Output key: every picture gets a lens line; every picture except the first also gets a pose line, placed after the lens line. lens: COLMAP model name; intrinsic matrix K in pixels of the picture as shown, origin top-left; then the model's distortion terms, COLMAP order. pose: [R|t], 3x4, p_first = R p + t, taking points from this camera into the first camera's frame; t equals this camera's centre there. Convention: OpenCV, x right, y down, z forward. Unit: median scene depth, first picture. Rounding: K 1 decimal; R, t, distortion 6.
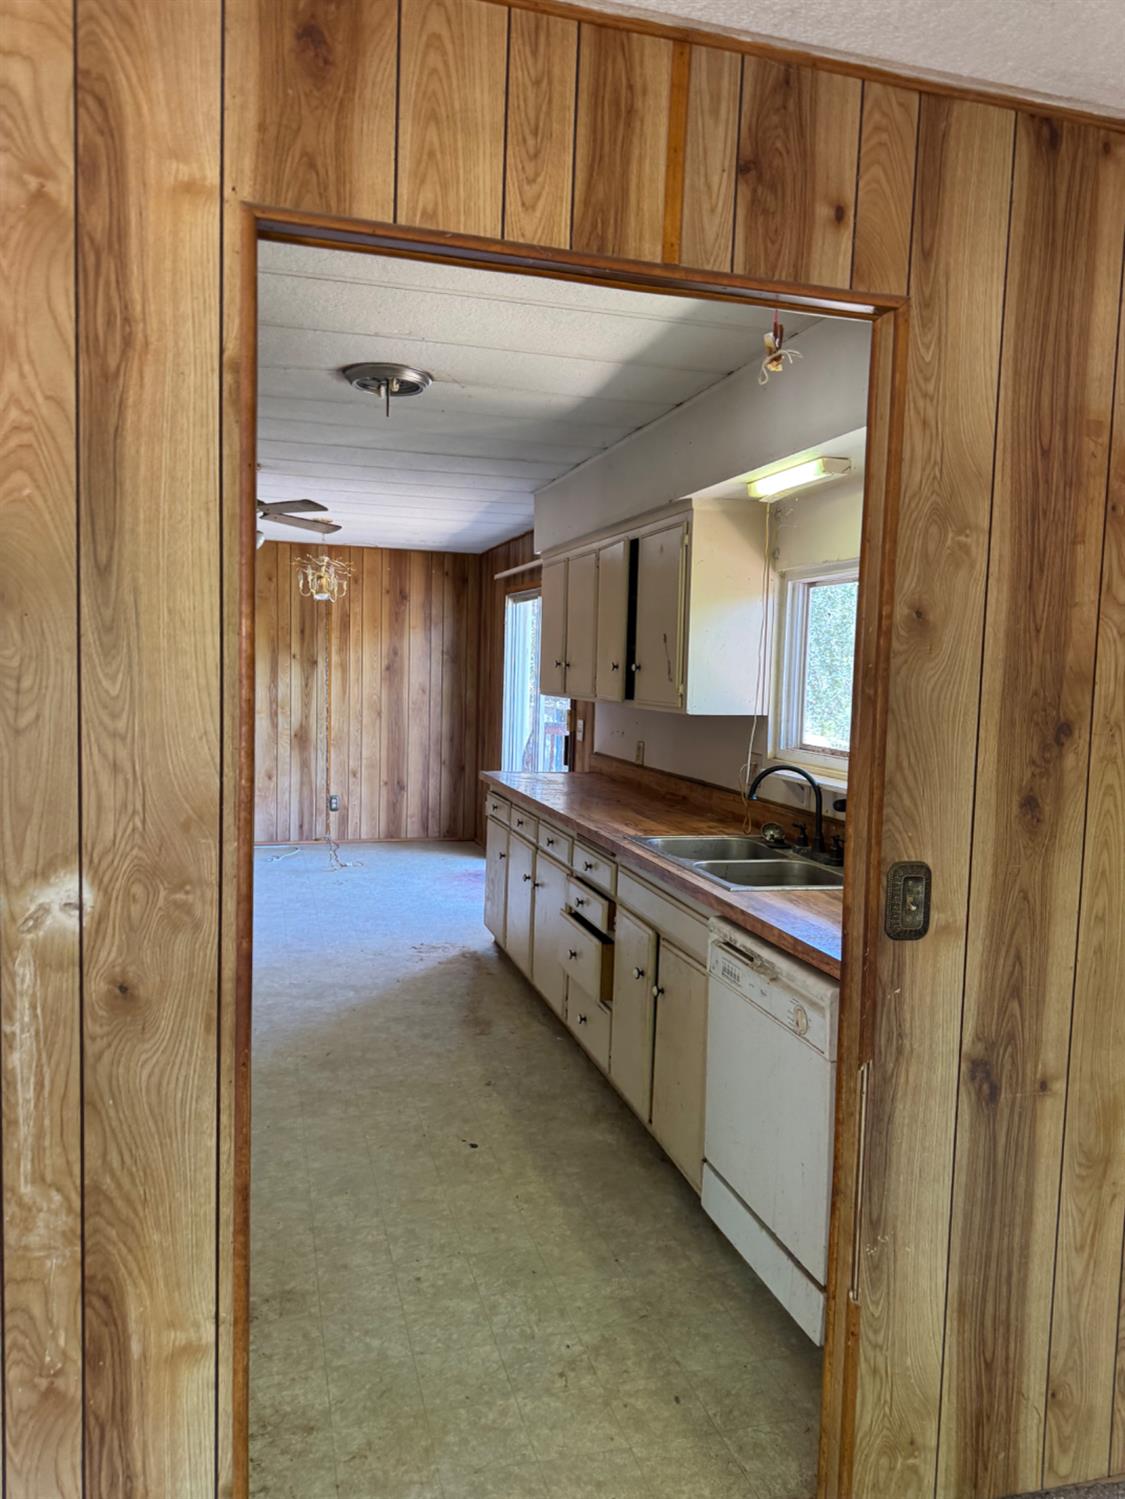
lens RADIAL K [[1068.9, 0, 562.8], [0, 1068.9, 754.1], [0, 0, 1]] dist [0.163349, -0.316814]
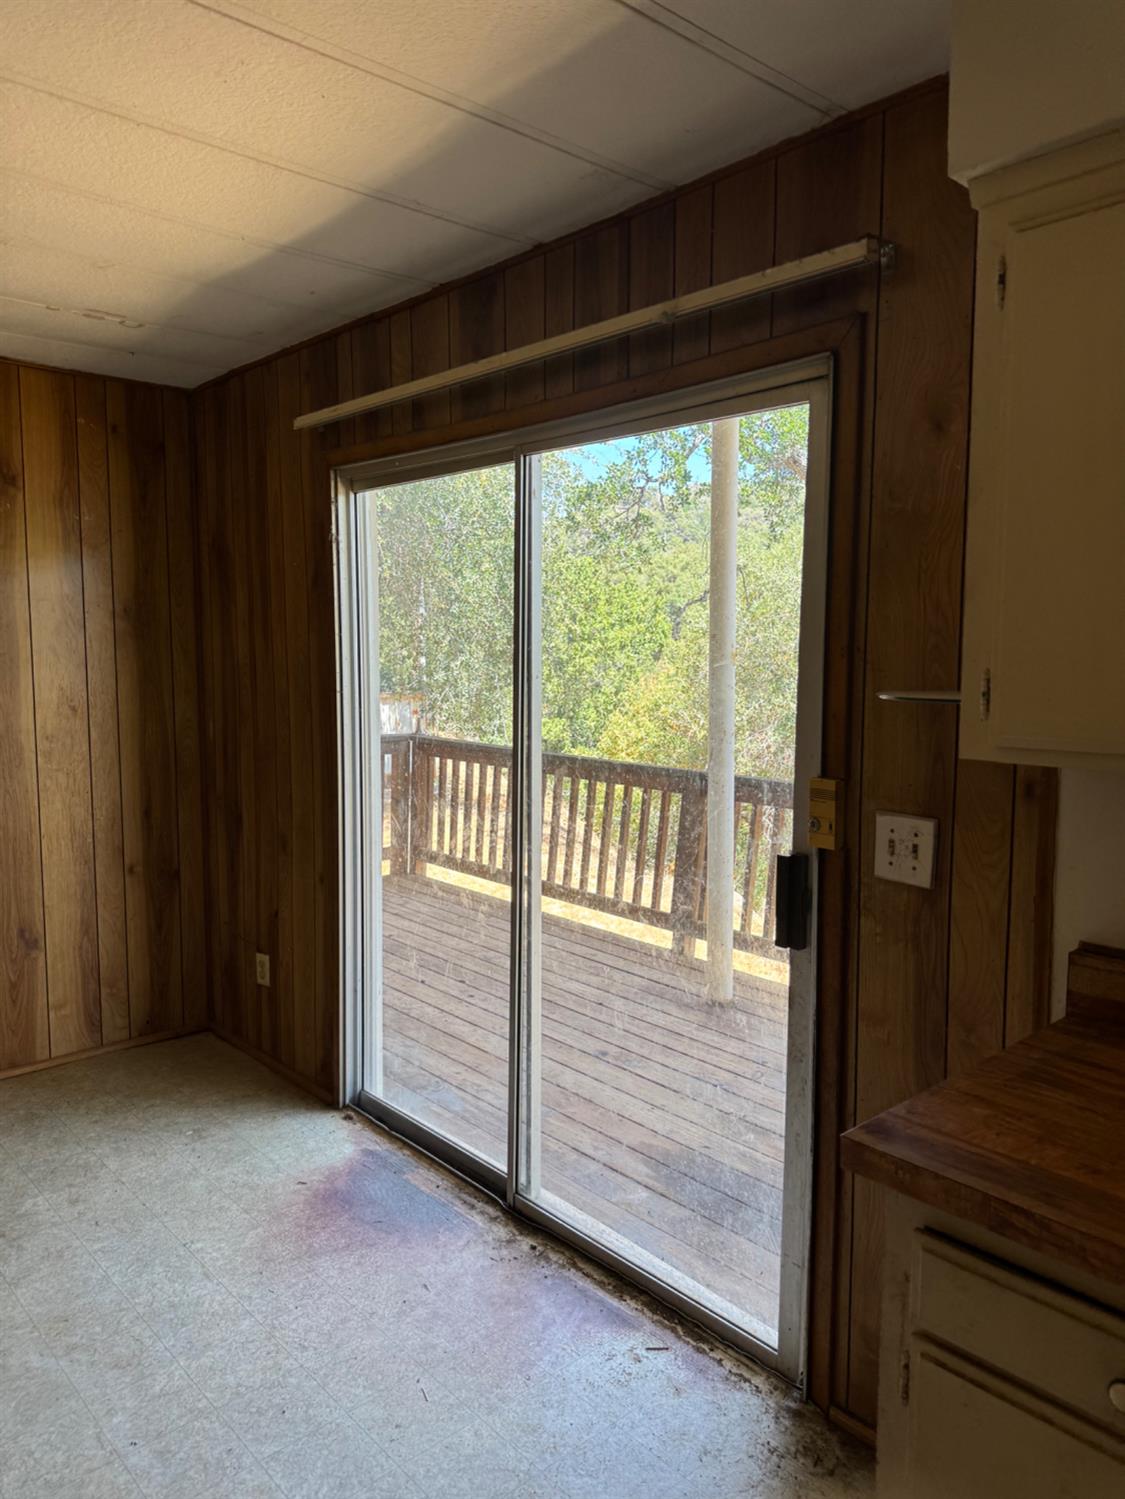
lens RADIAL K [[1068.9, 0, 562.8], [0, 1068.9, 754.1], [0, 0, 1]] dist [0.163349, -0.316814]
pose [[0.903181, -0.065856, 0.424177, -0.137985], [0.053279, 0.997719, 0.041458, -0.047842], [-0.425940, -0.014844, 0.904630, 0.529209]]
